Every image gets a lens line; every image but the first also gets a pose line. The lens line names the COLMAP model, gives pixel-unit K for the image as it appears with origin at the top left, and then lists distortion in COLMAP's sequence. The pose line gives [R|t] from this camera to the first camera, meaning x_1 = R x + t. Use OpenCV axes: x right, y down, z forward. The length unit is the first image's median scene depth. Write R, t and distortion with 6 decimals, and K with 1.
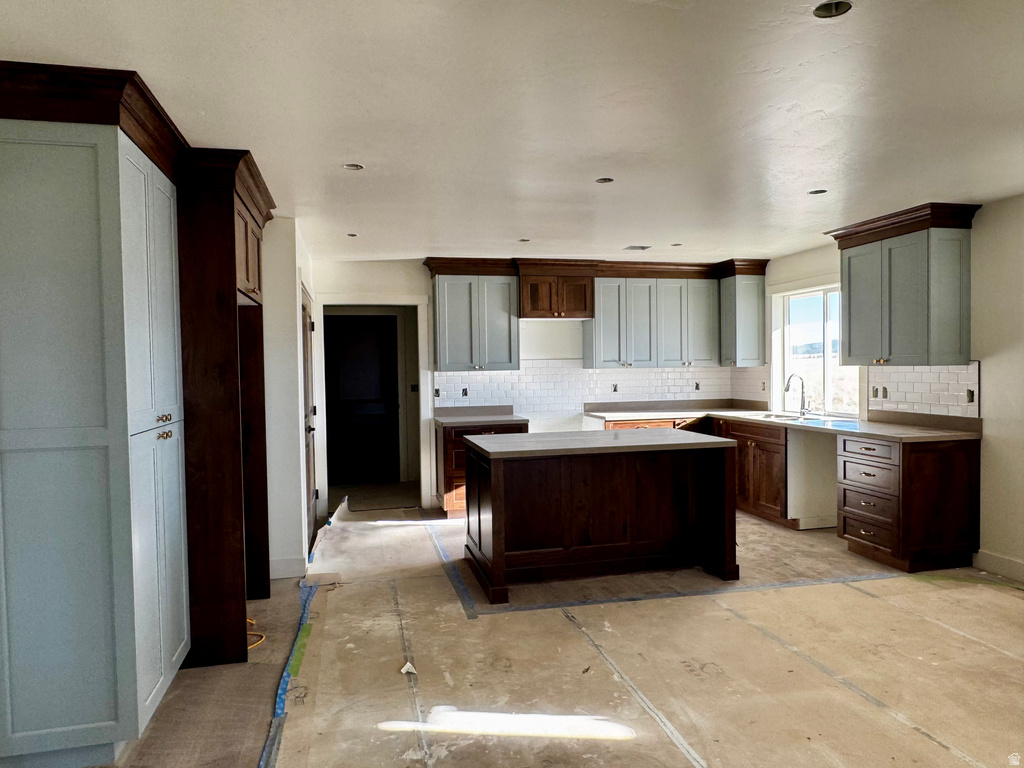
lens RADIAL K [[679.8, 0, 512.2], [0, 679.8, 387.0], [0, 0, 1]] dist [0.001294, -0.001163]
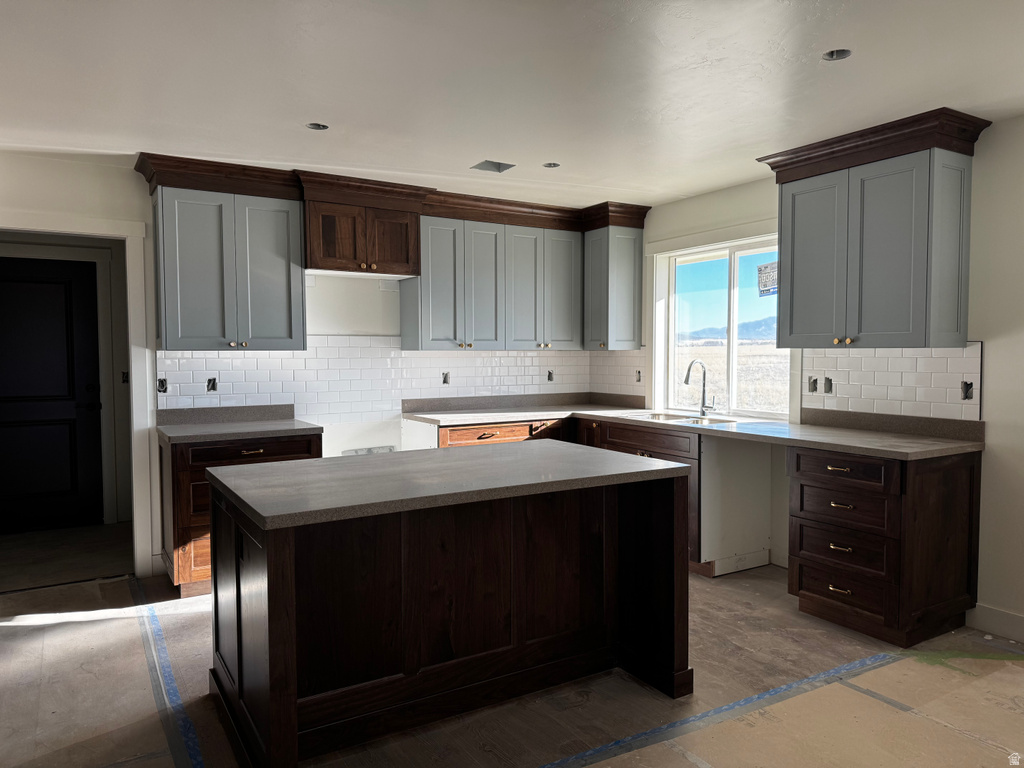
lens RADIAL K [[722.7, 0, 511.9], [0, 722.7, 387.1], [0, 0, 1]] dist [0.090781, -0.120340]
pose [[0.951114, -0.002135, 0.308832, -0.017109], [-0.002459, 0.999892, 0.014486, -0.000246], [-0.308830, -0.014537, 0.951006, 0.303608]]
